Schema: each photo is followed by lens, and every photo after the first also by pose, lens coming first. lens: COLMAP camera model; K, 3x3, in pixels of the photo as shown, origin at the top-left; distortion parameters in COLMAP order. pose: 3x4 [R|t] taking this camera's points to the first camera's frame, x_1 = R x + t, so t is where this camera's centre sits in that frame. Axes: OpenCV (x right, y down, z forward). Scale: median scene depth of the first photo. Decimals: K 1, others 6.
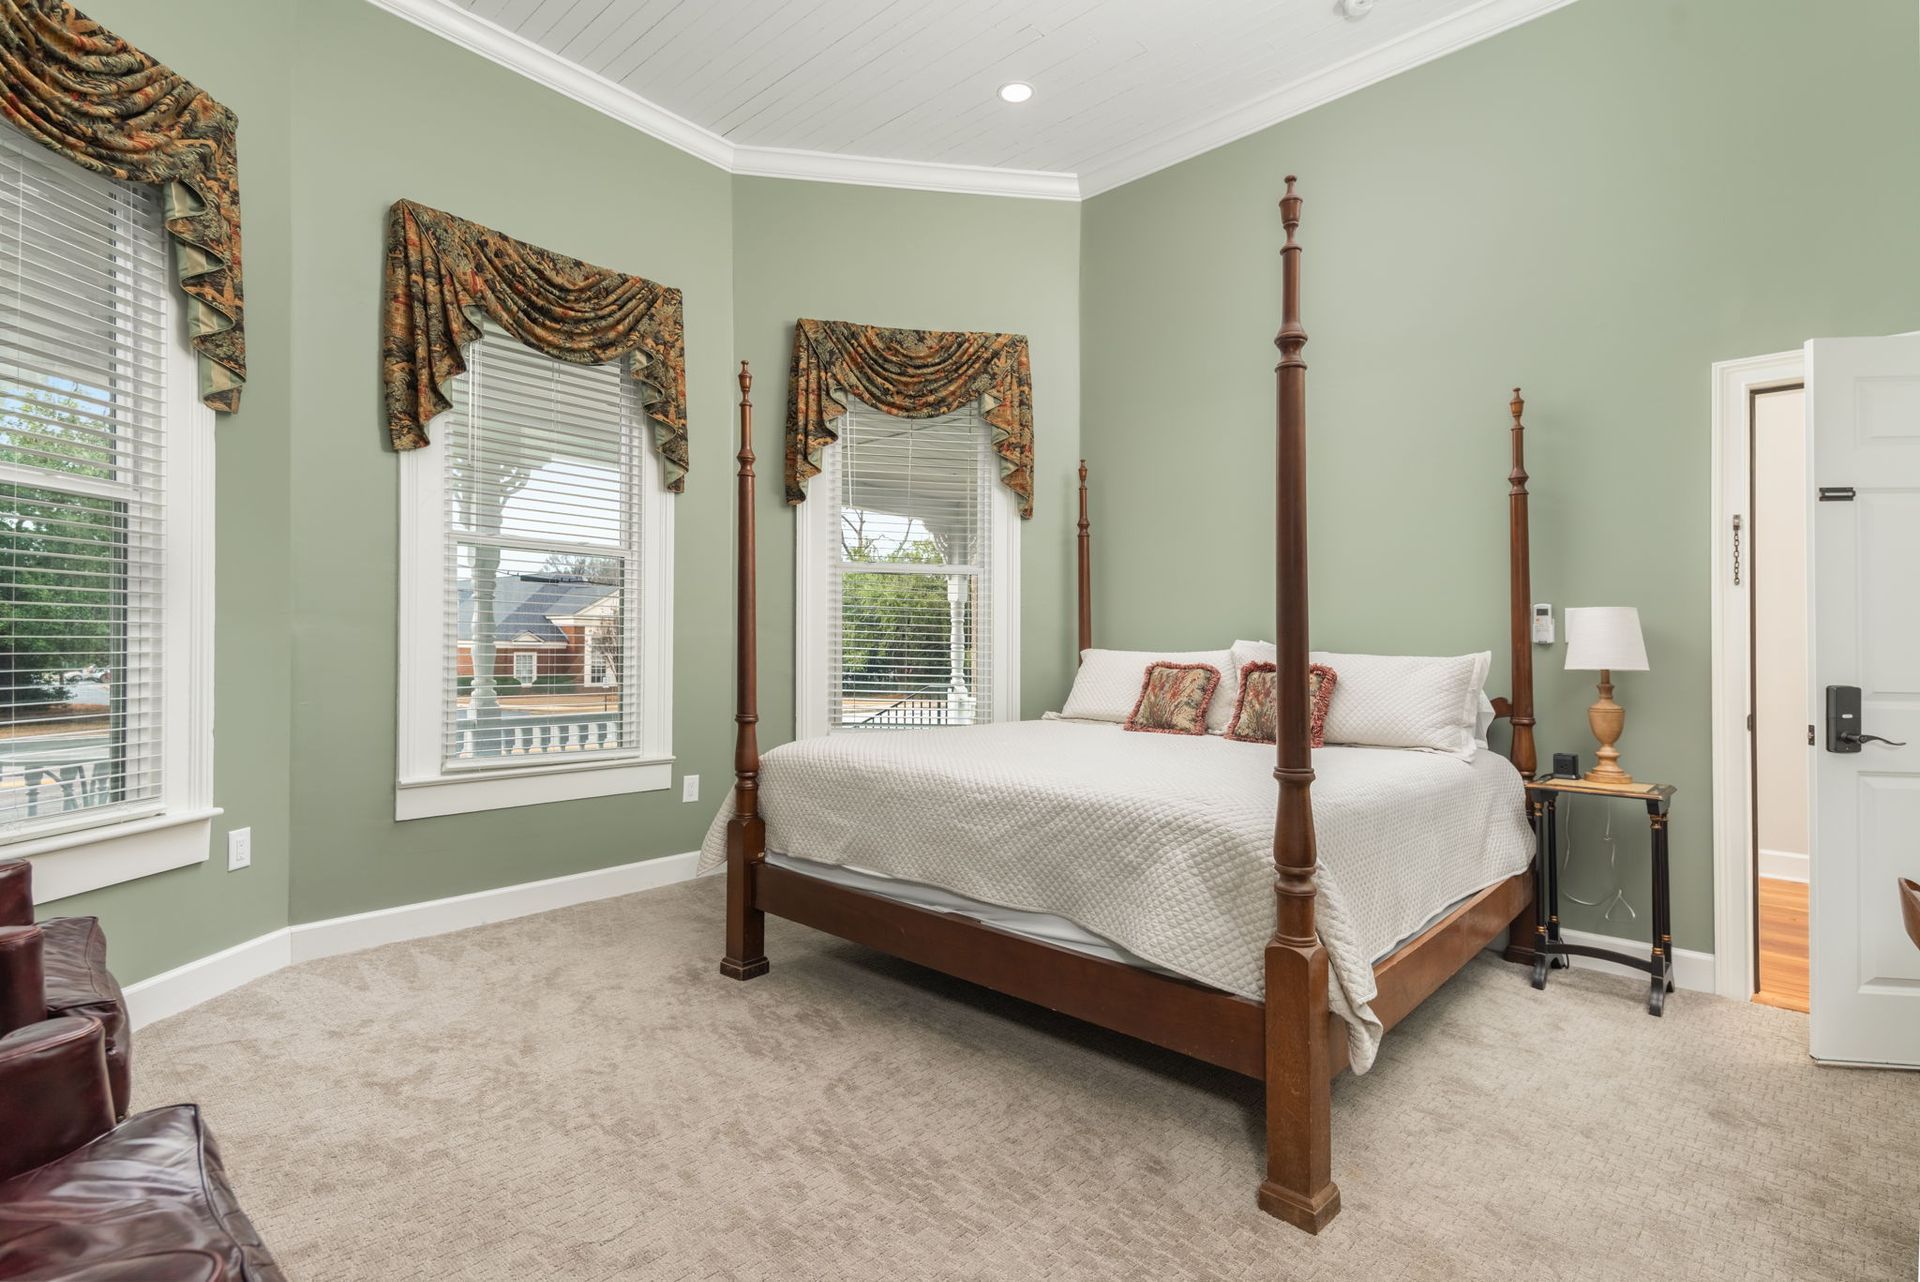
lens RADIAL K [[929.3, 0, 960.0], [0, 929.3, 641.0], [0, 0, 1]] dist [0.002492, -0.000457]
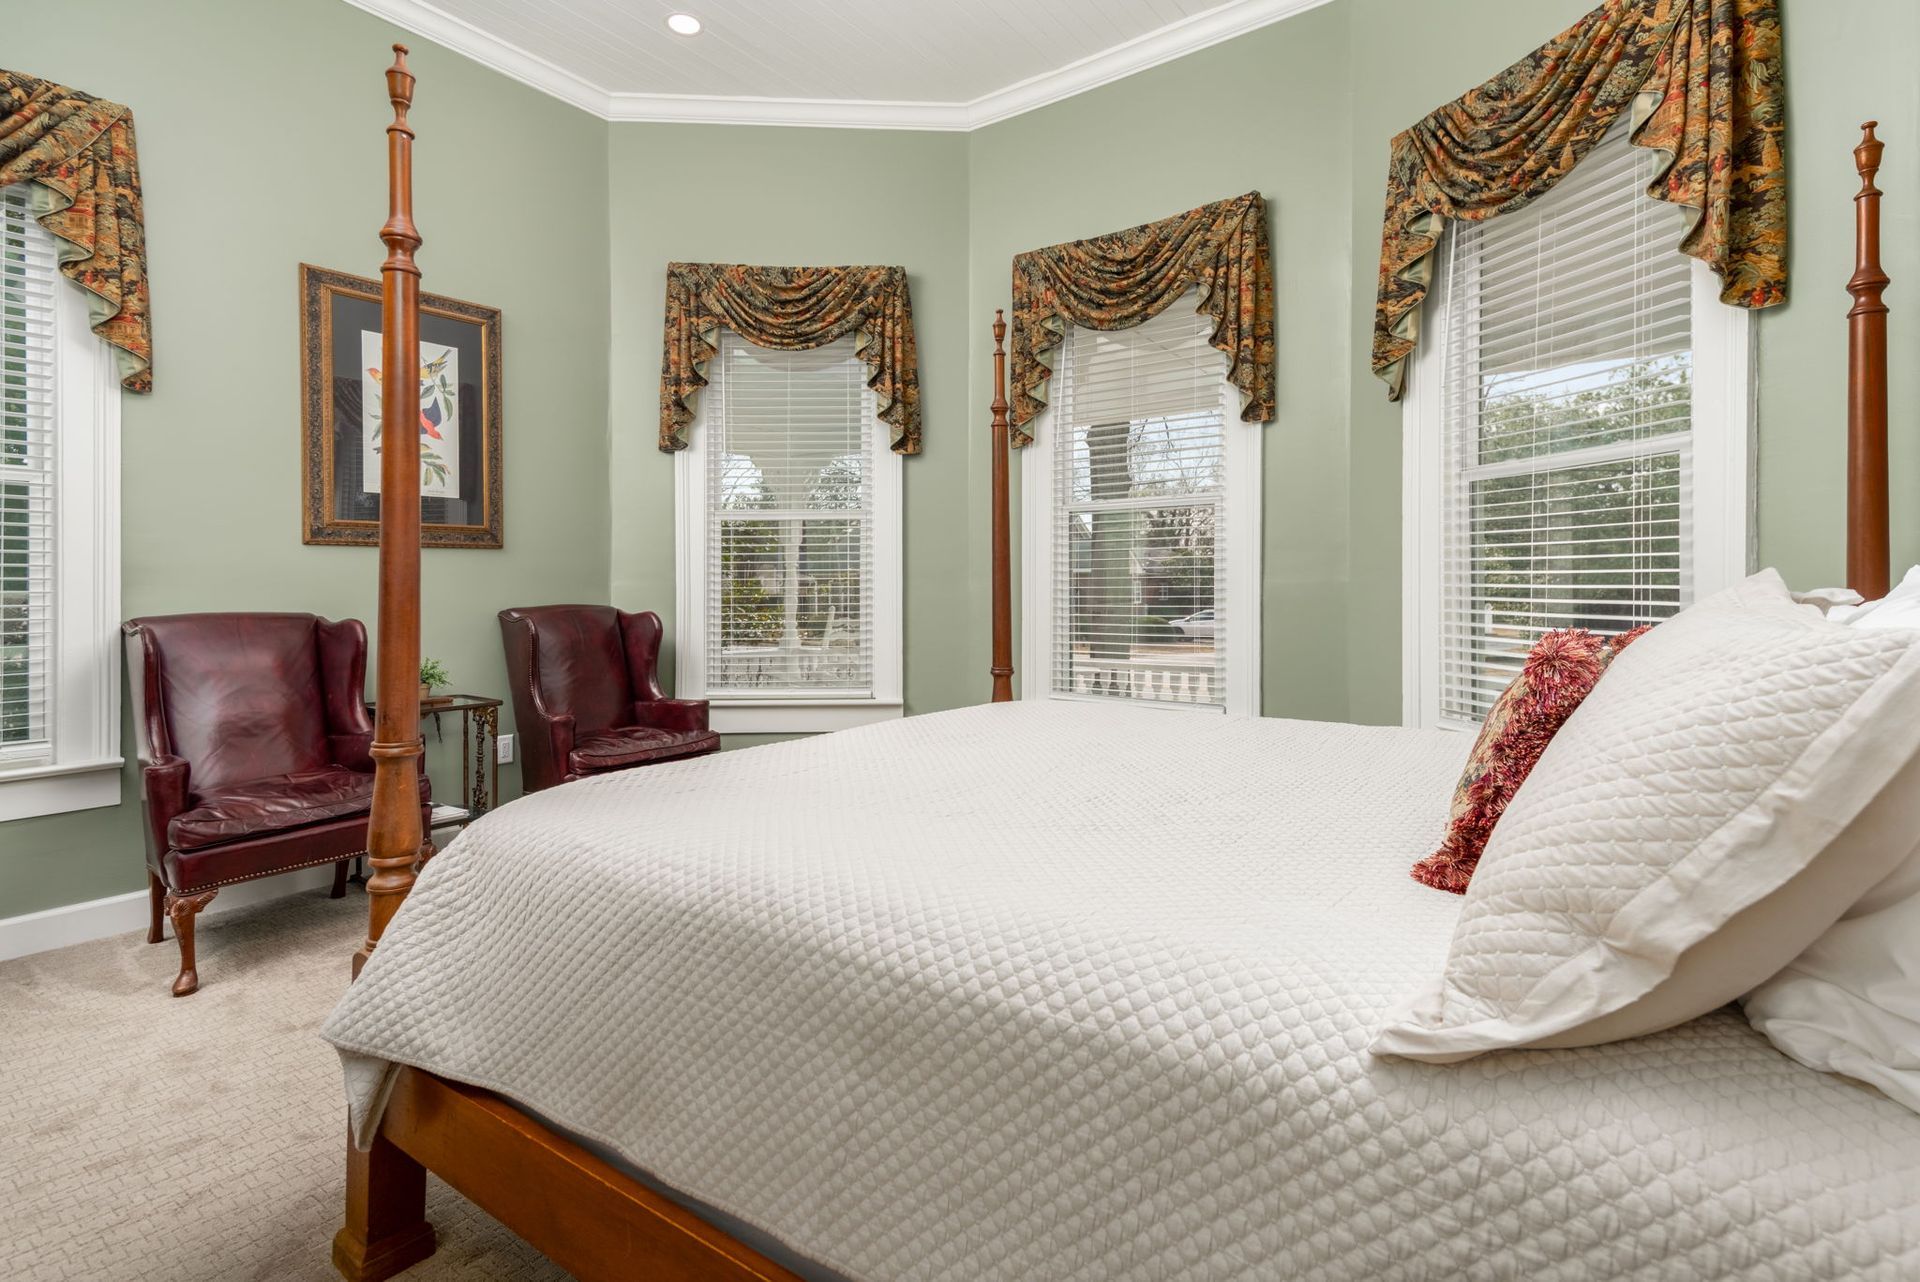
lens RADIAL K [[918.0, 0, 958.7], [0, 918.0, 603.6], [0, 0, 1]] dist [-0.000118, -0.000402]
pose [[0.102435, -0.000005, -0.994740, 0.554147], [0.016914, 0.999855, 0.001737, 0.005803], [0.994596, -0.017003, 0.102420, 0.650553]]
